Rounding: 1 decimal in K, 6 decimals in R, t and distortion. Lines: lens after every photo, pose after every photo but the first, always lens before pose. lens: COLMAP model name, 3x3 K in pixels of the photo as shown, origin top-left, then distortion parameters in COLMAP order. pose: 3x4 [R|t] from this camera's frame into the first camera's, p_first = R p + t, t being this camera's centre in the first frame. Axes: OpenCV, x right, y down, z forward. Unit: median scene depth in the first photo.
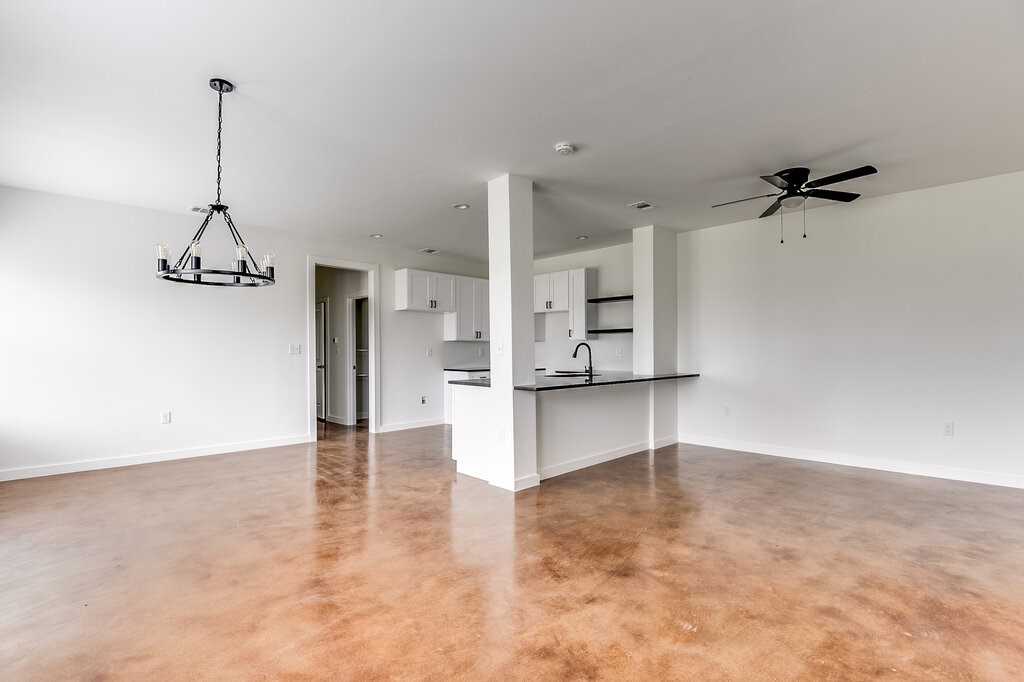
lens RADIAL K [[471.9, 0, 512.0], [0, 471.9, 341.0], [0, 0, 1]] dist [-0.013103, -0.000517]
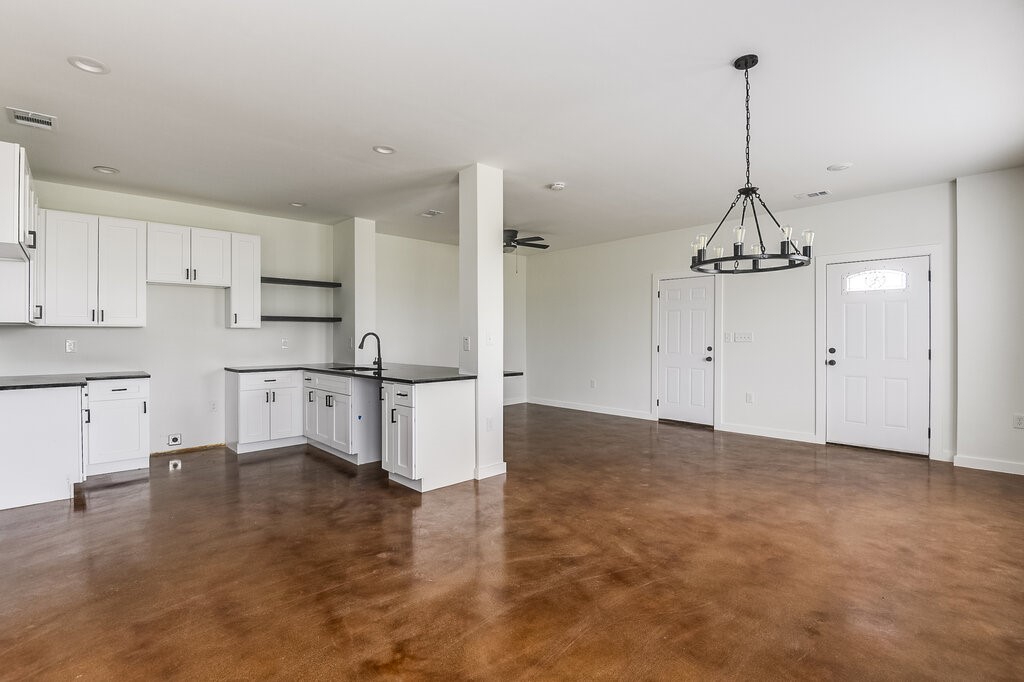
lens RADIAL K [[460.4, 0, 520.8], [0, 460.4, 338.1], [0, 0, 1]] dist [0.002683, 0.000017]
pose [[0.020922, 0.005074, 0.999768, -1.257901], [-0.012435, 0.999911, -0.004815, 0.025129], [-0.999704, -0.012332, 0.020983, 1.153314]]
